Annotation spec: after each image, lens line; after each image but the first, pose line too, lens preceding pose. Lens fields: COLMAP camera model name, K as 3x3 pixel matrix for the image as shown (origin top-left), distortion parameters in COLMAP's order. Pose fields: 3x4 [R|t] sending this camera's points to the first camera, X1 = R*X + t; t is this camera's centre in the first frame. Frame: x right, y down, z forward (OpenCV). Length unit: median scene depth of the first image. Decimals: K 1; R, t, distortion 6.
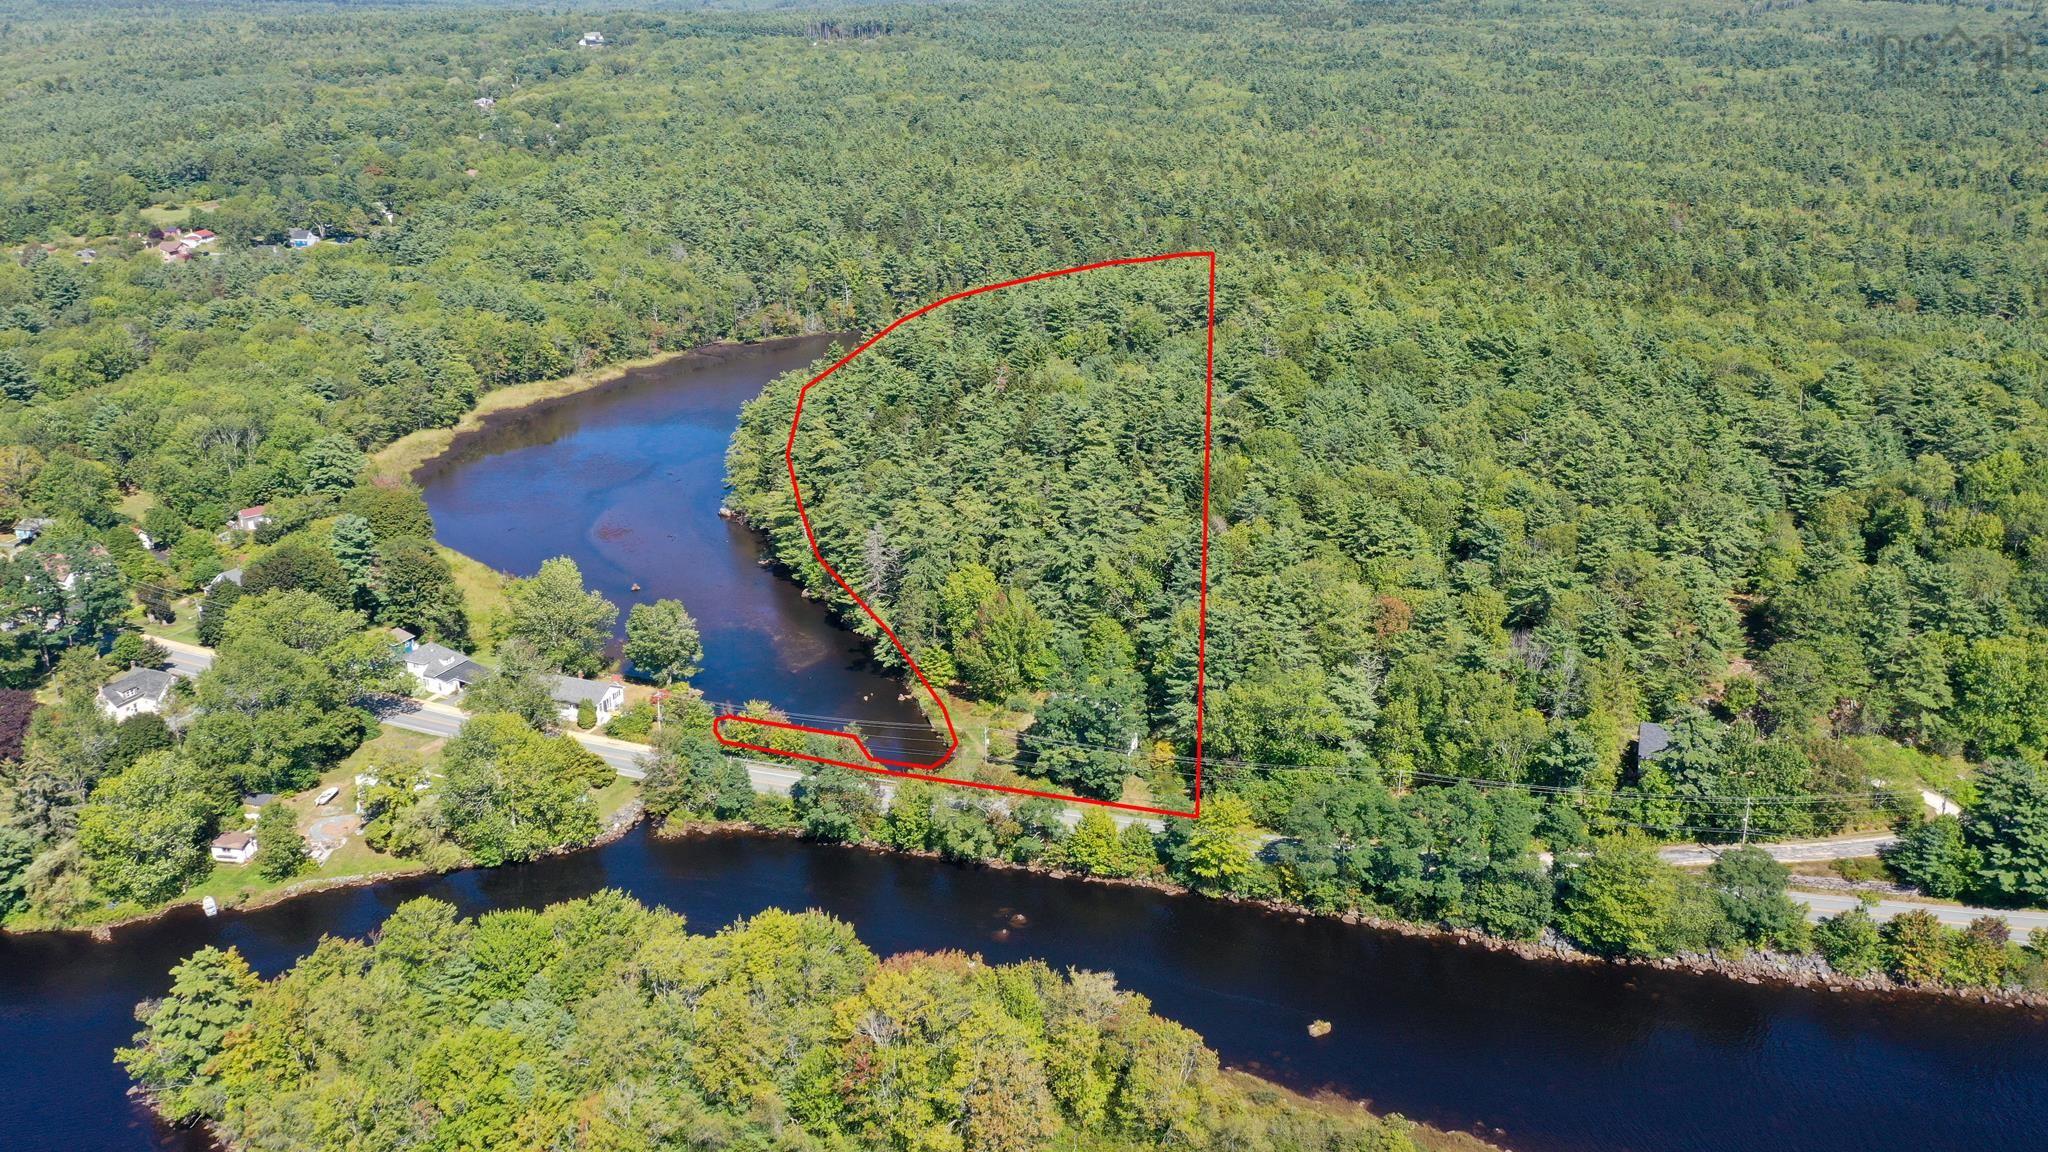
lens RADIAL K [[1612.9, 0, 1010.9], [0, 1612.9, 511.5], [0, 0, 1]] dist [-0.002739, 0.003010]
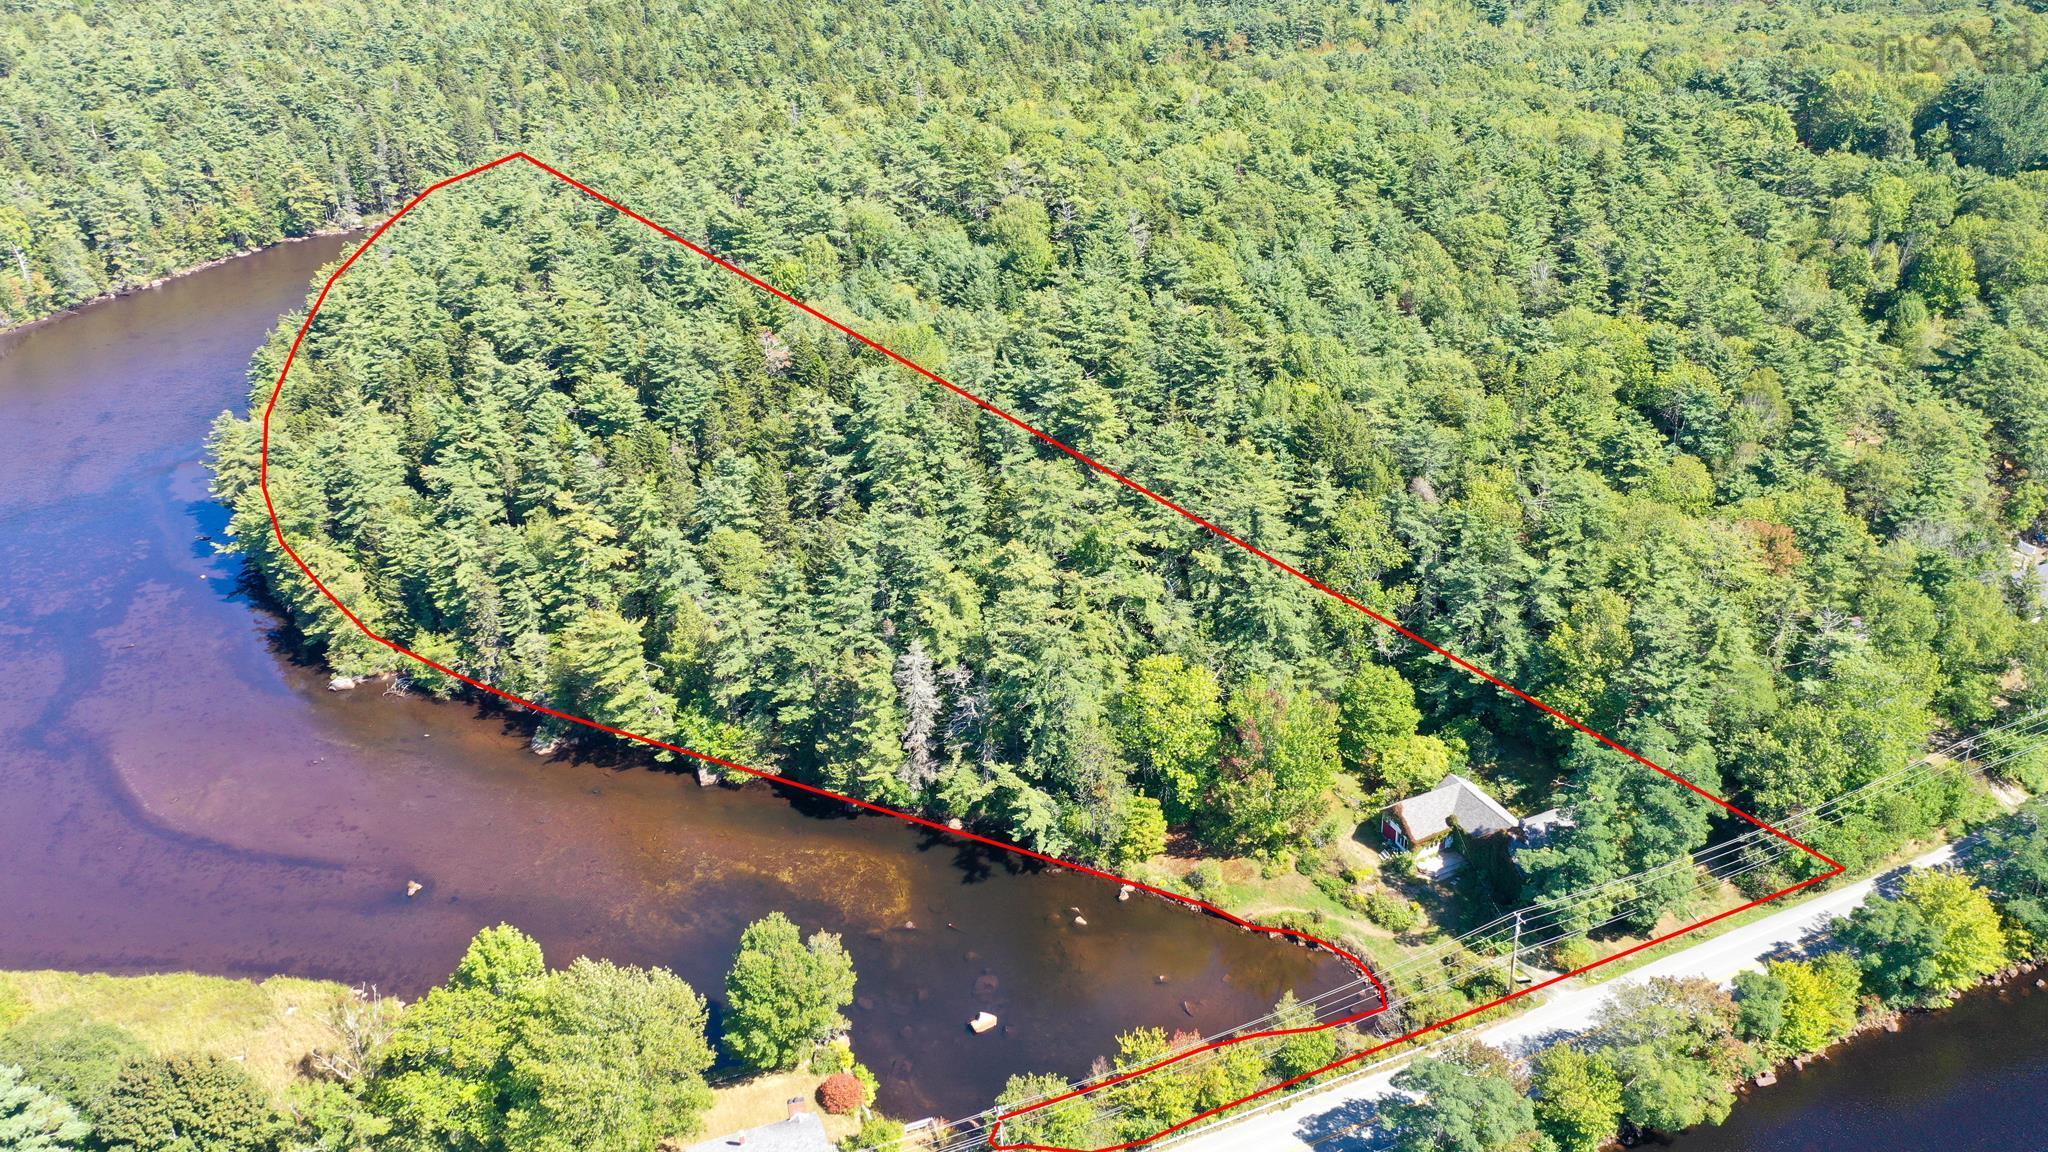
lens RADIAL K [[1612.9, 0, 1010.9], [0, 1612.9, 511.5], [0, 0, 1]] dist [-0.002739, 0.003010]
pose [[0.762578, -0.311817, 0.566785, -0.423458], [0.231256, 0.949666, 0.211316, -0.177072], [-0.604149, -0.030072, 0.796304, 0.528326]]
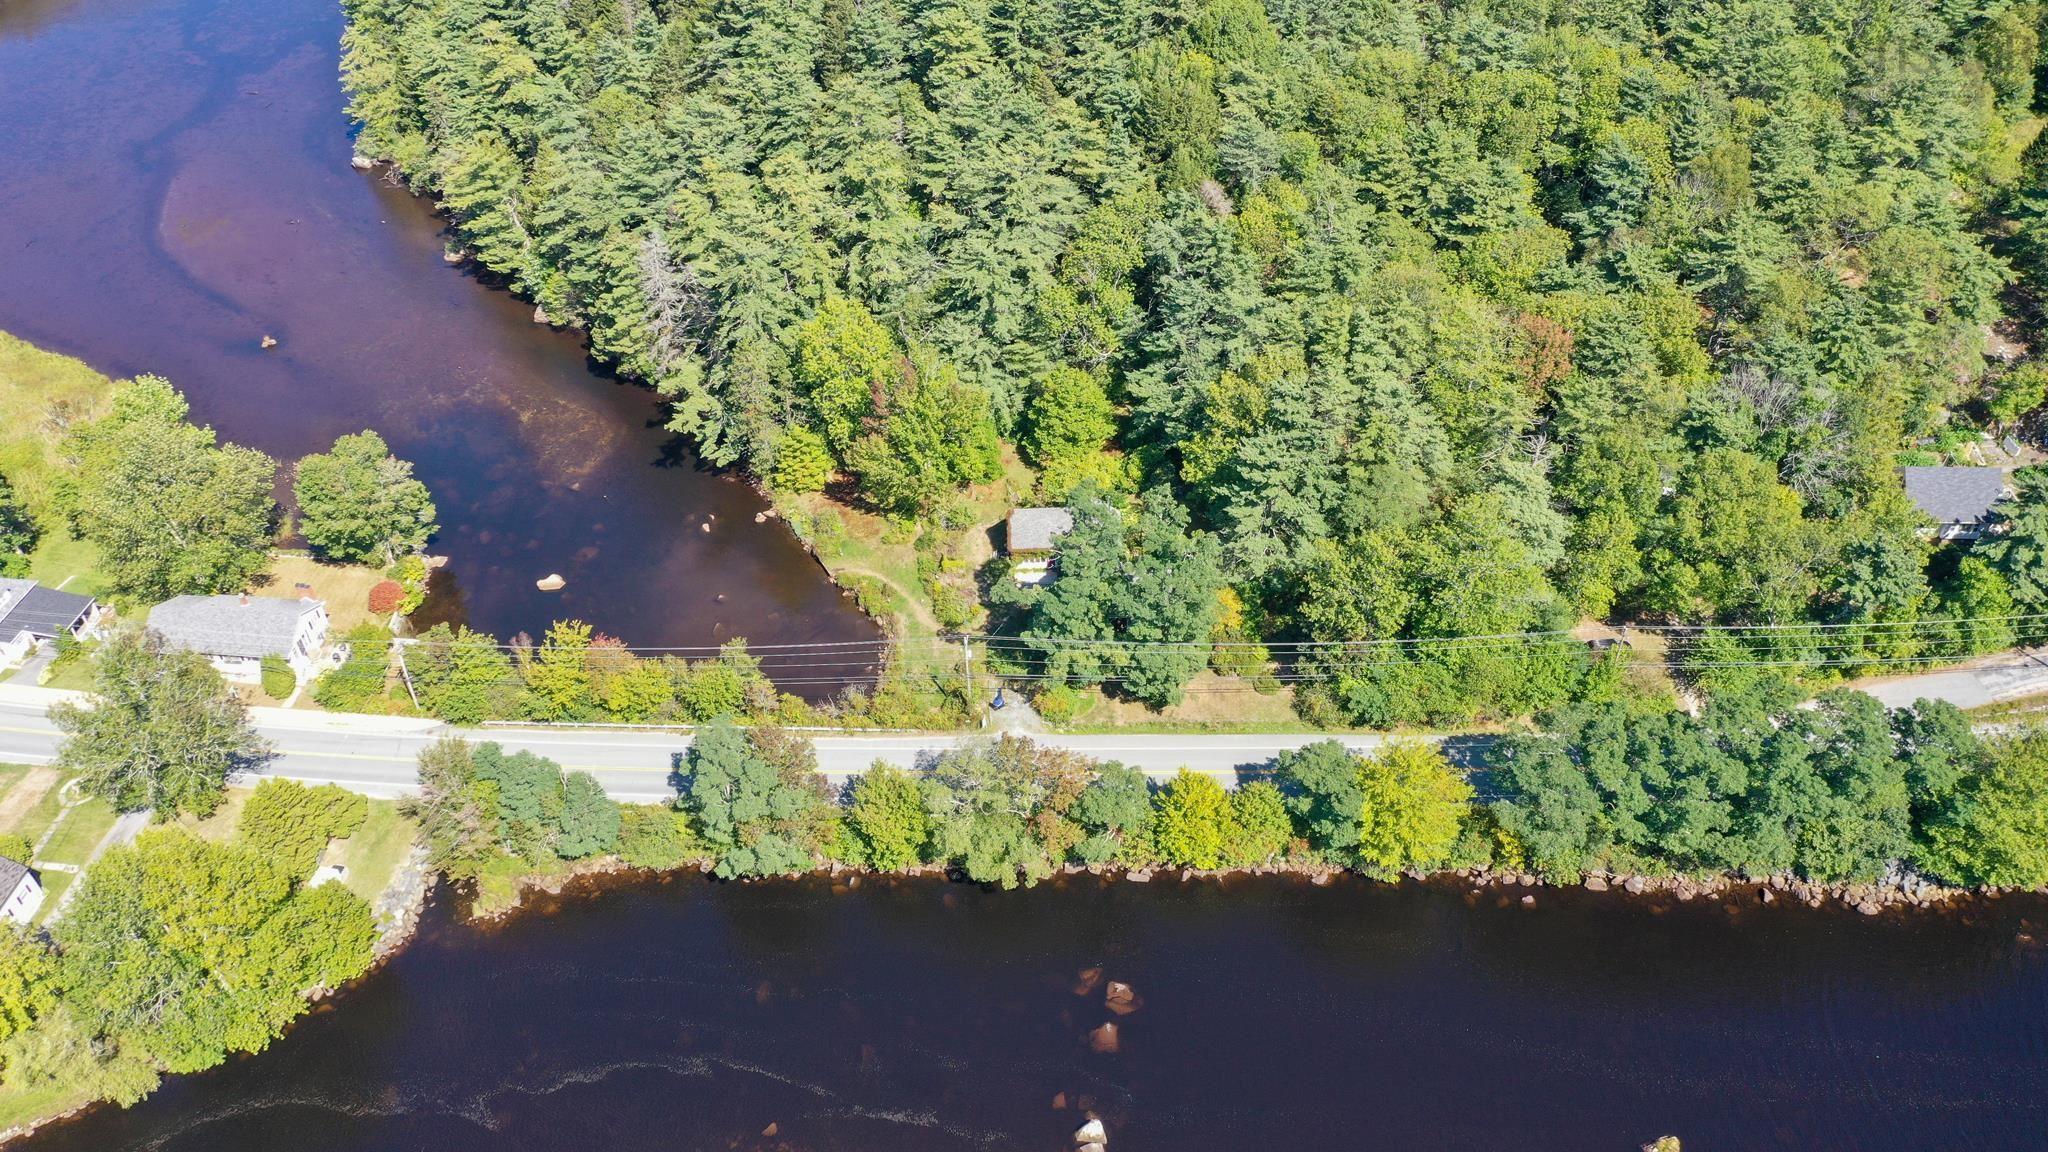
lens RADIAL K [[1612.9, 0, 1010.9], [0, 1612.9, 511.5], [0, 0, 1]] dist [-0.002739, 0.003010]
pose [[0.966218, -0.183251, 0.181224, -0.089214], [0.103664, 0.920108, 0.377697, -0.126534], [-0.235959, -0.346151, 0.908021, 0.382973]]
